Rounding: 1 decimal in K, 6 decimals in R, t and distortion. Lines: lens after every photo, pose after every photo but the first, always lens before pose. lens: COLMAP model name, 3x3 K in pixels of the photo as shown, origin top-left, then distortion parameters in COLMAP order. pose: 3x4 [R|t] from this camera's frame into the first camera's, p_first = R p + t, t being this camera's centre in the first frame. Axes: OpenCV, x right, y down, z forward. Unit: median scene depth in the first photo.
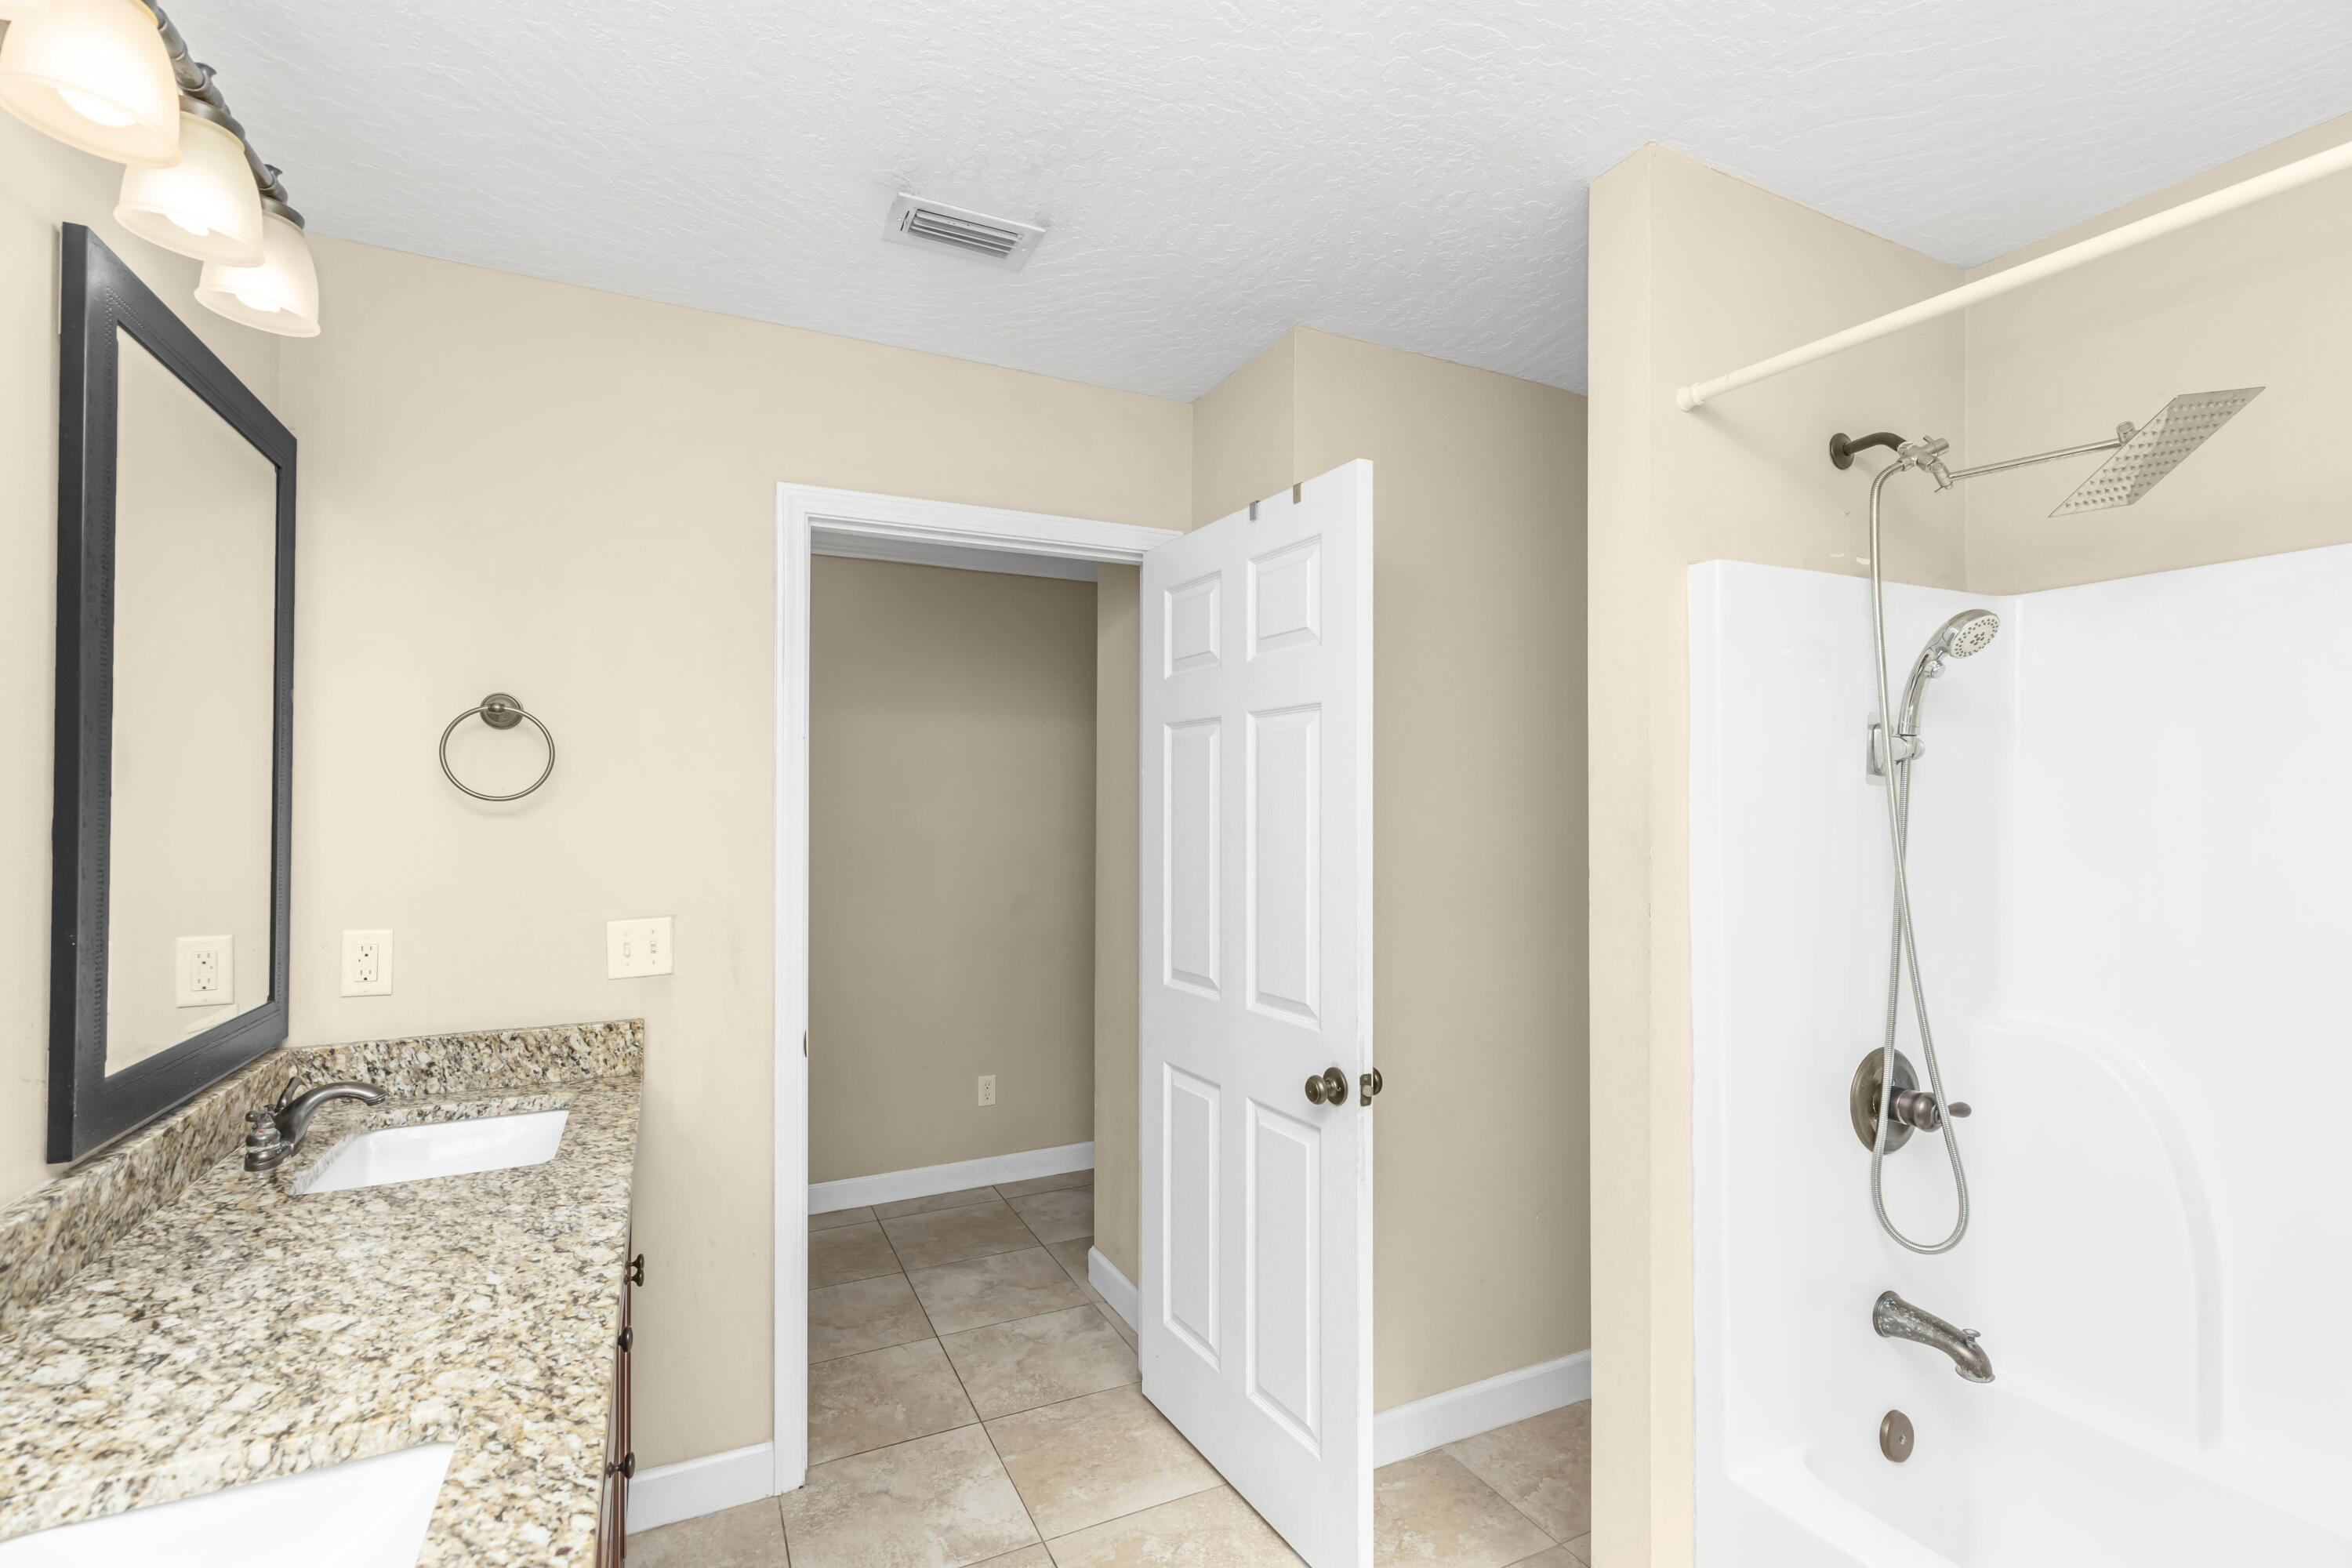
lens RADIAL K [[1078.5, 0, 1180.4], [0, 1078.5, 793.5], [0, 0, 1]] dist [0.002252, -0.000133]
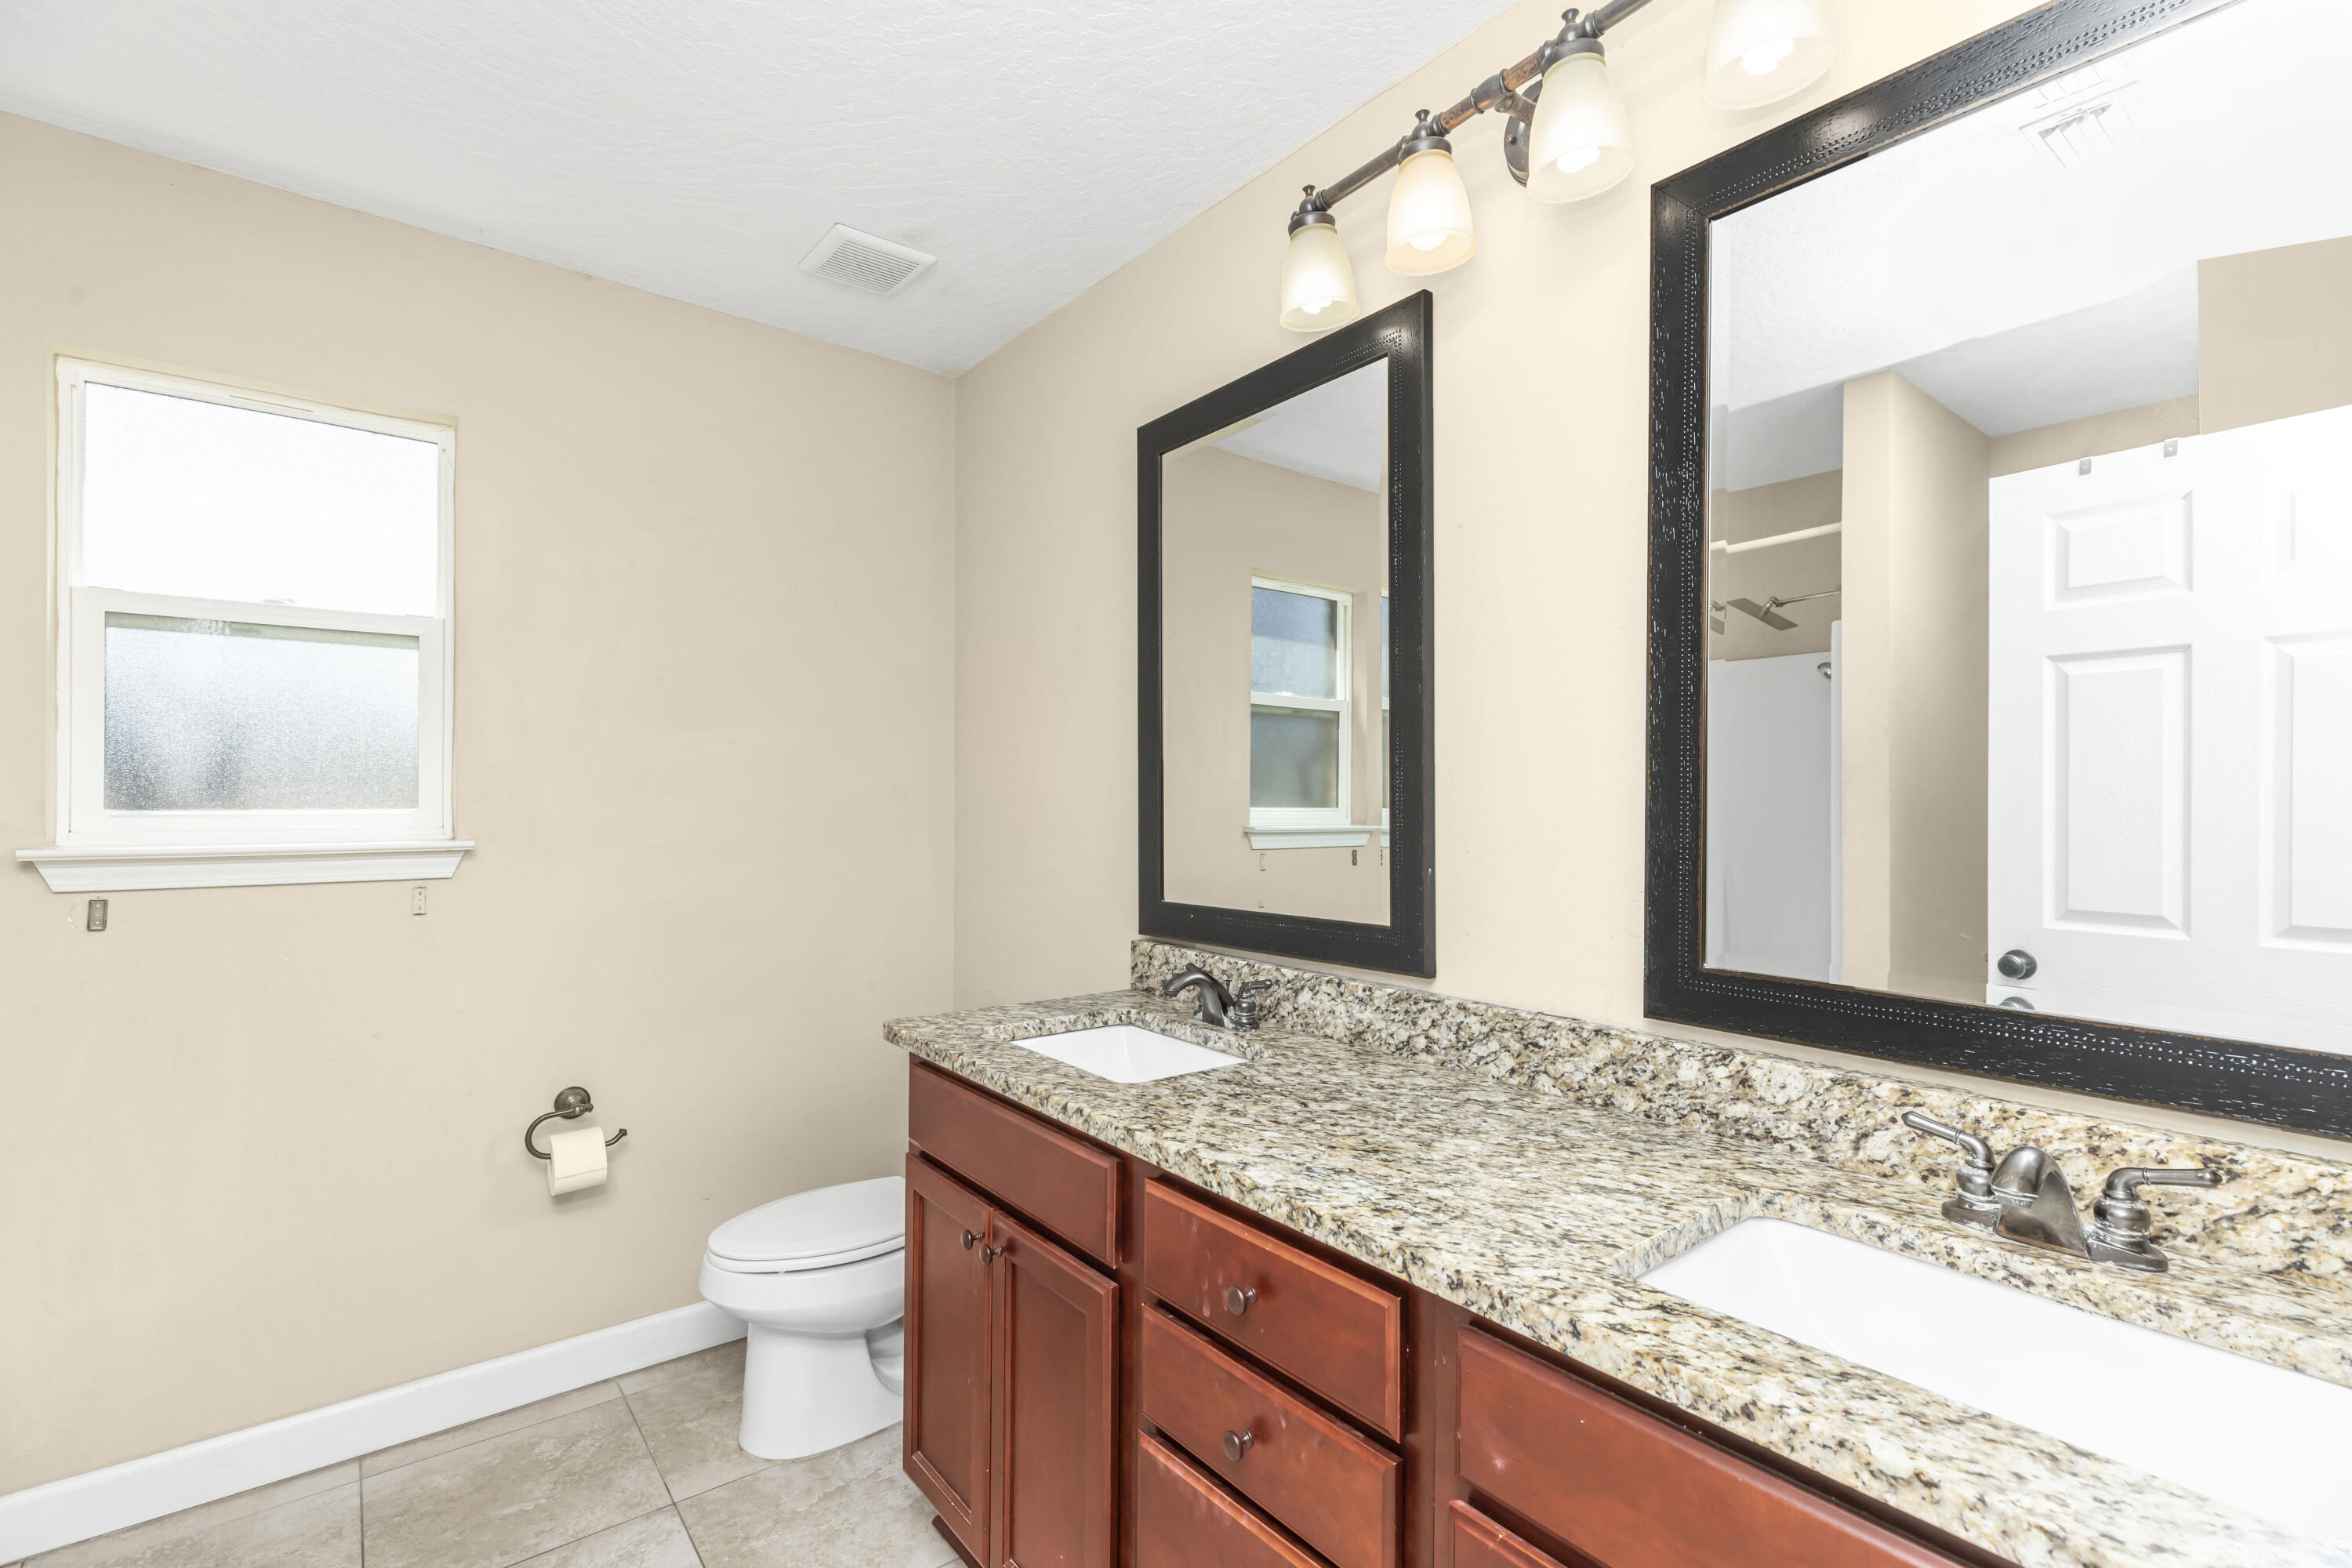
lens RADIAL K [[1078.5, 0, 1180.4], [0, 1078.5, 793.5], [0, 0, 1]] dist [0.002252, -0.000133]
pose [[-0.976102, -0.003801, -0.217280, -0.300456], [-0.000341, 0.999873, -0.015960, 0.122625], [0.217313, -0.015505, -0.975979, 1.979283]]
